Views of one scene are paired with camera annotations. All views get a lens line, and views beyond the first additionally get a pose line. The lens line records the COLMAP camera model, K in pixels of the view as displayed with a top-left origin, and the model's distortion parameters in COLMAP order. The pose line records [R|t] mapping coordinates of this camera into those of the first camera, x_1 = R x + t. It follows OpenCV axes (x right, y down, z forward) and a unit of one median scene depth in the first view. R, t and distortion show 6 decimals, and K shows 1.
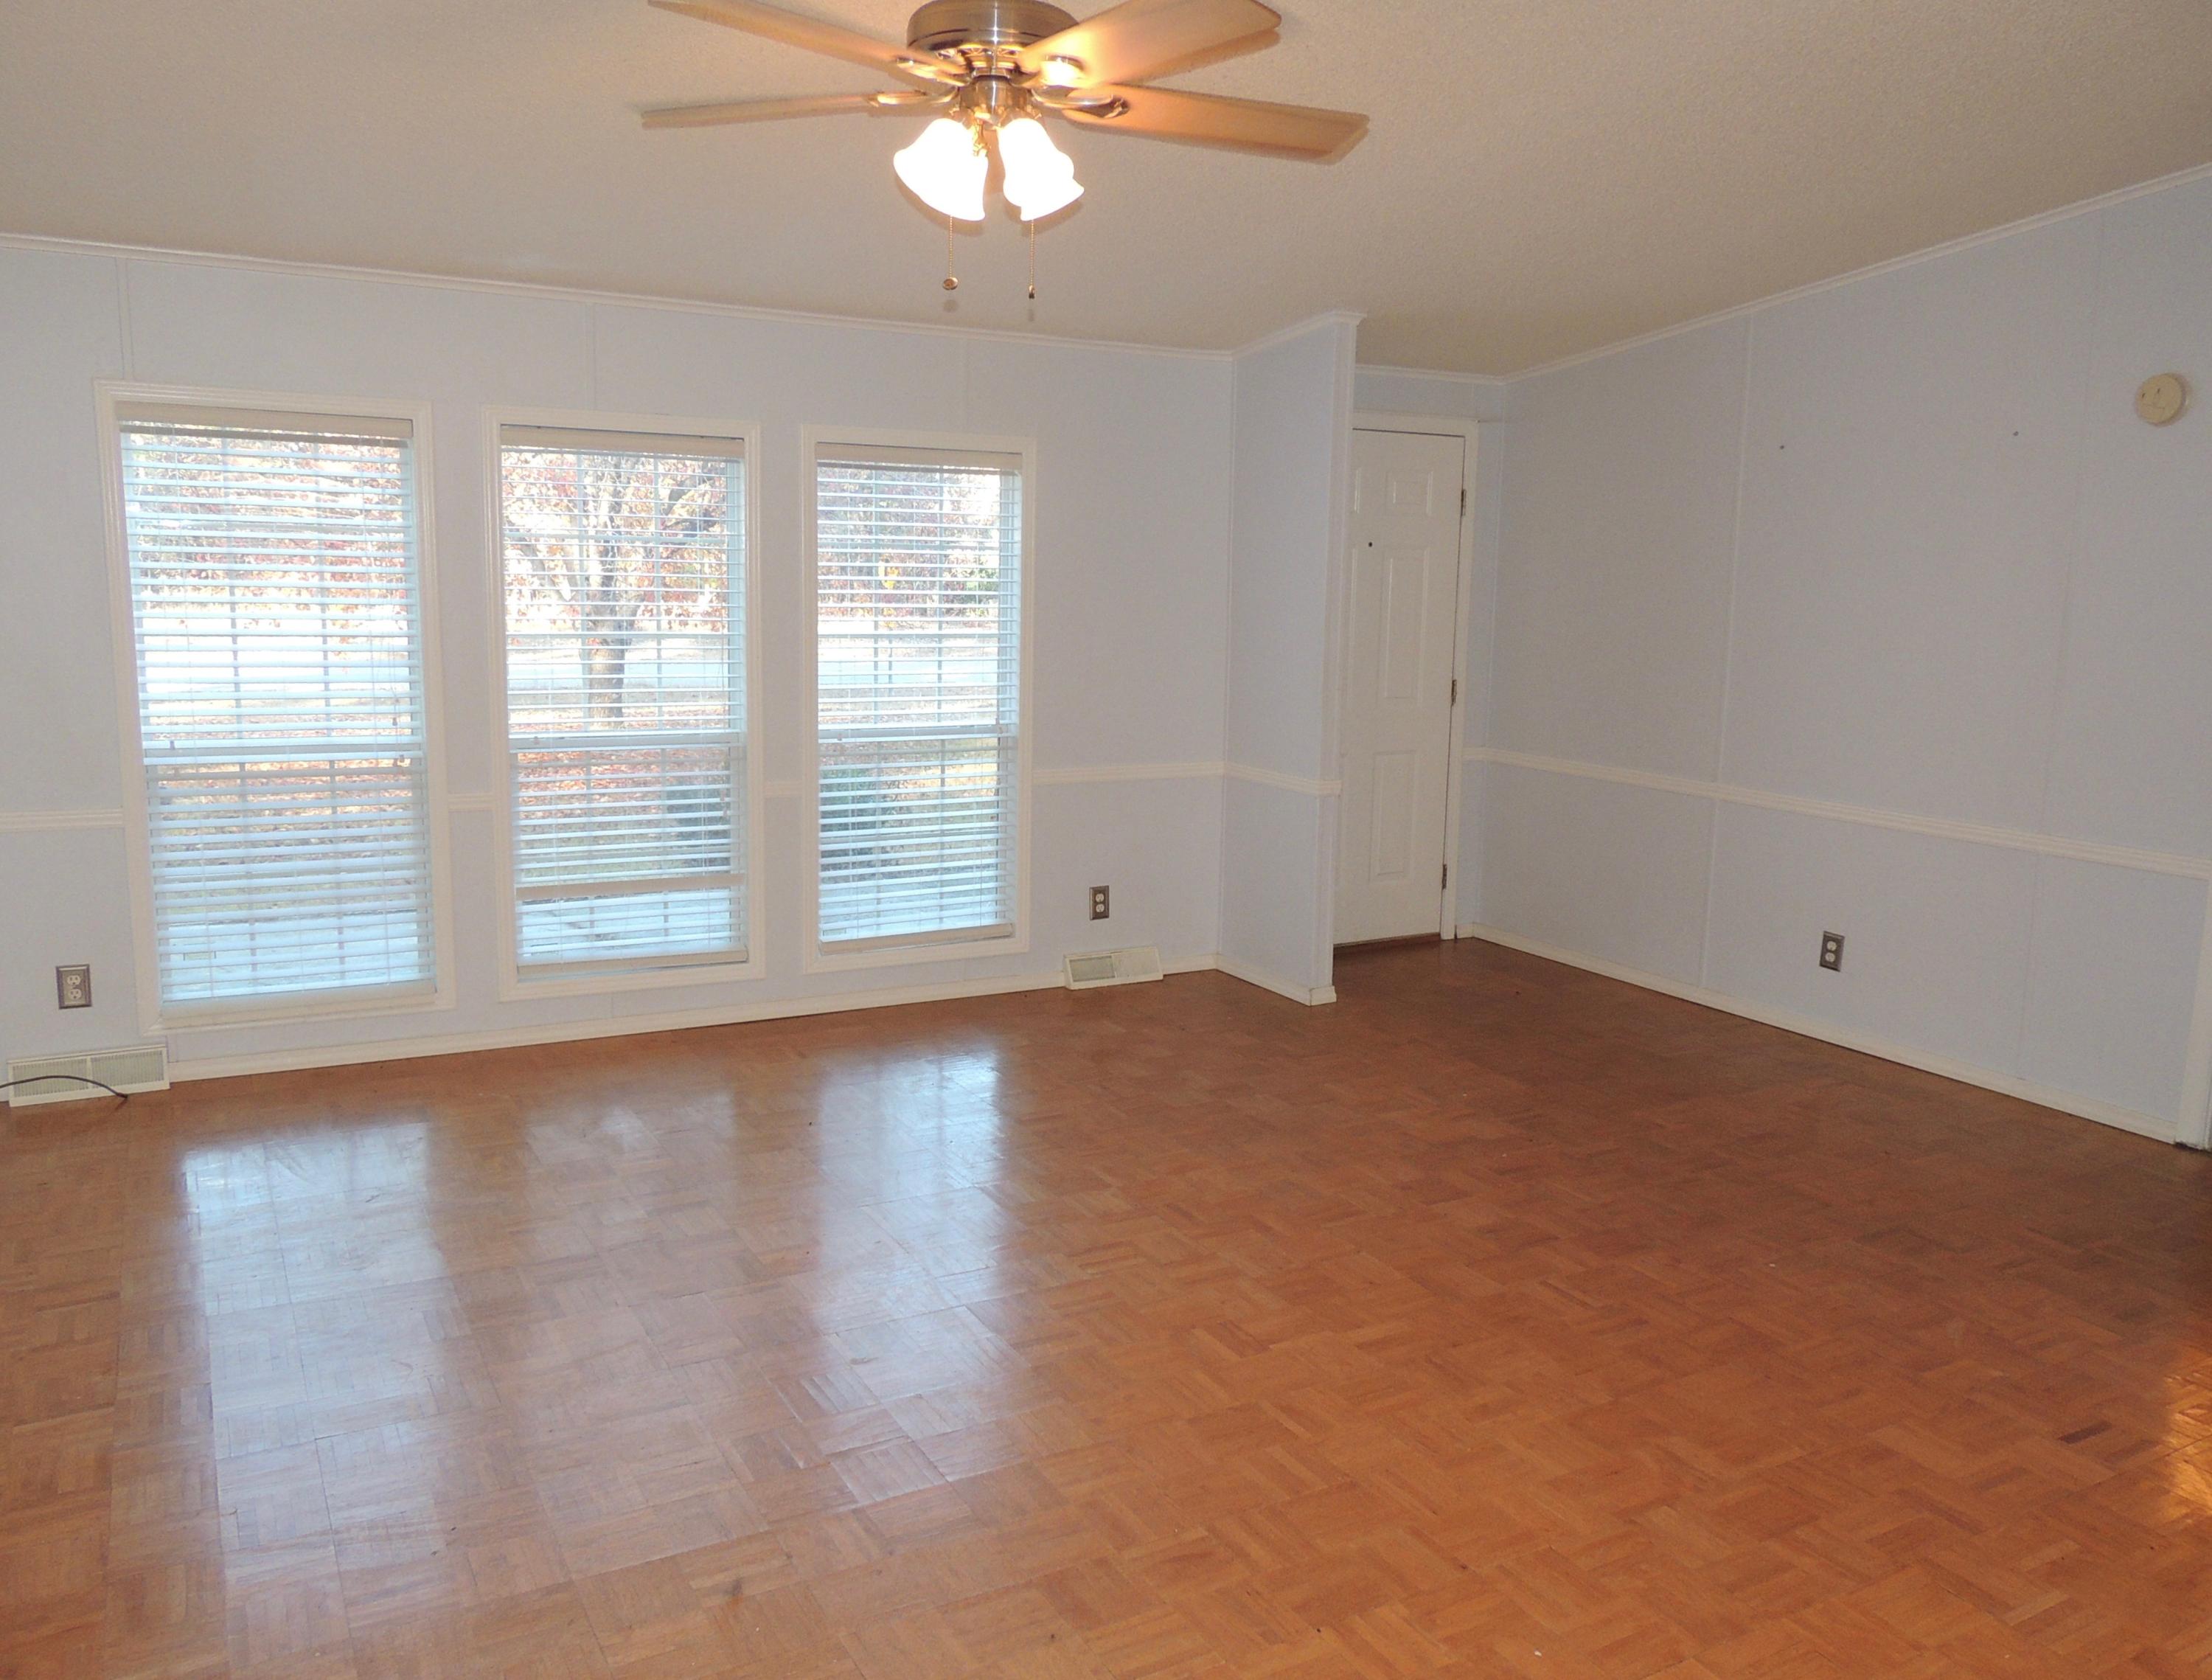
lens RADIAL K [[1661.6, 0, 1129.4], [0, 1661.6, 841.5], [0, 0, 1]] dist [-0.026402, -0.000517]
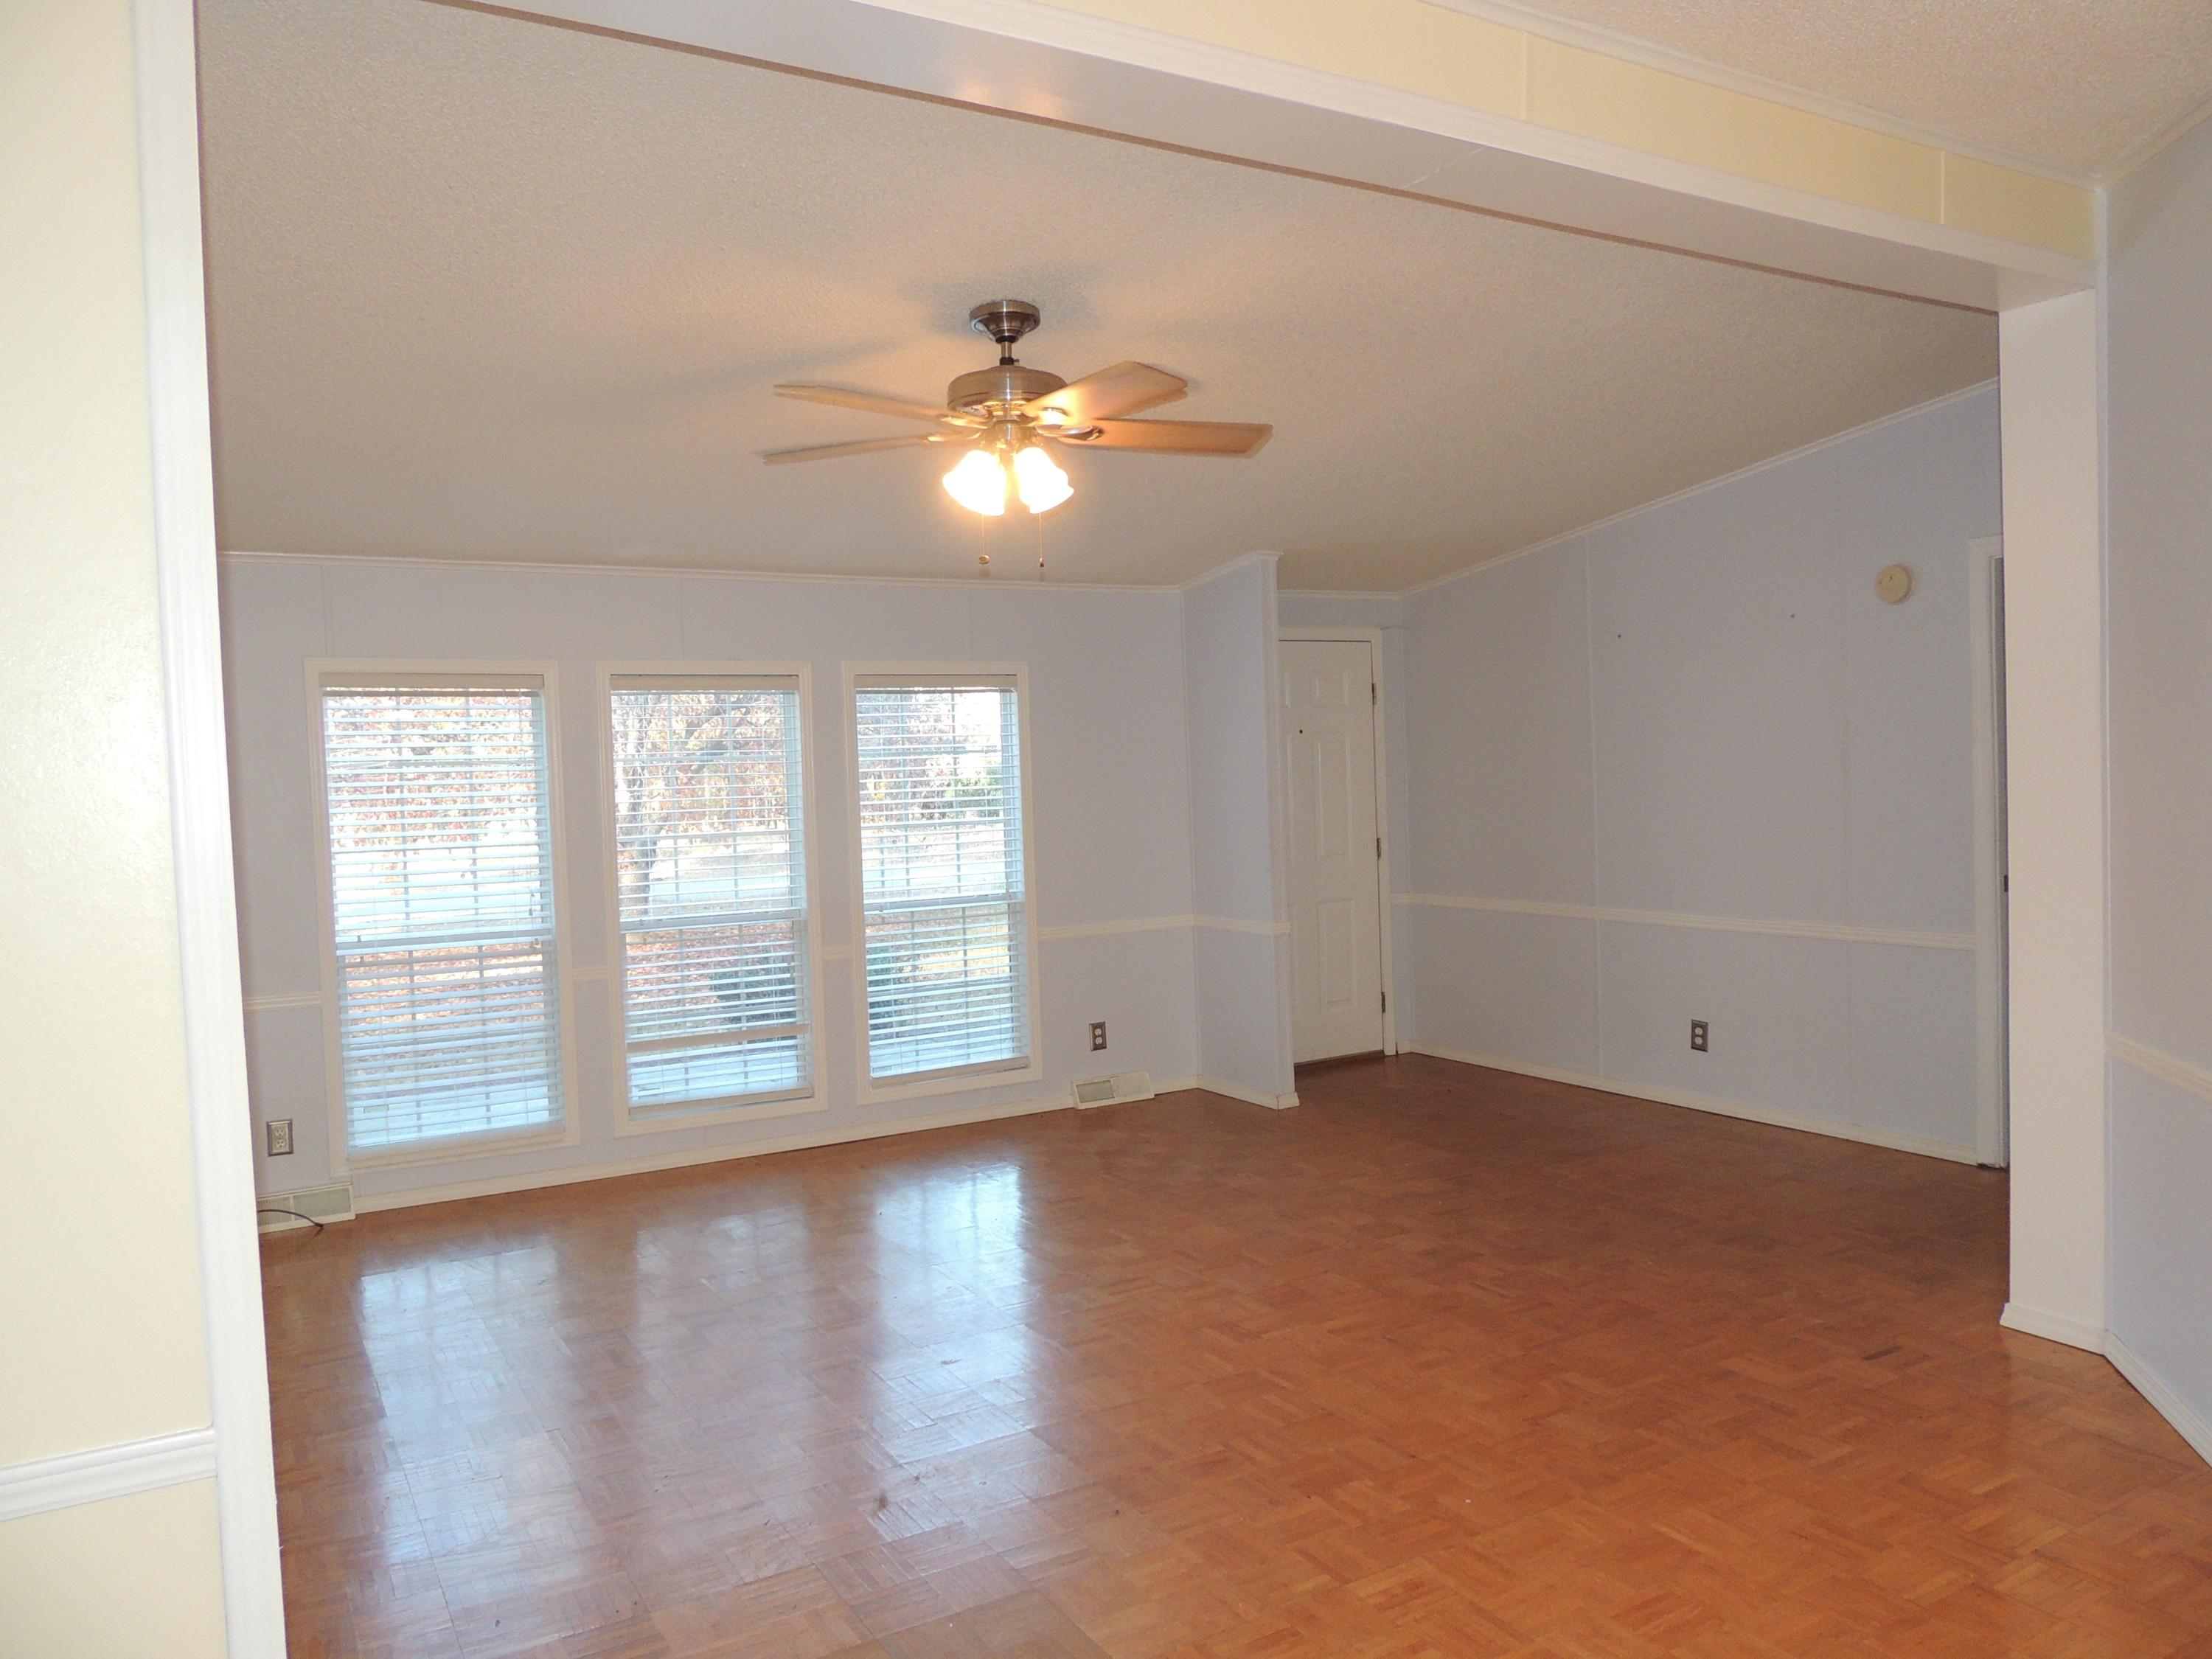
lens RADIAL K [[1575.6, 0, 1093.3], [0, 1575.6, 837.5], [0, 0, 1]] dist [-0.037249, -0.003146]
pose [[0.998404, -0.056425, 0.002462, -0.019576], [0.056299, 0.990814, -0.122953, 0.042665], [0.004498, 0.122895, 0.992409, -0.189154]]
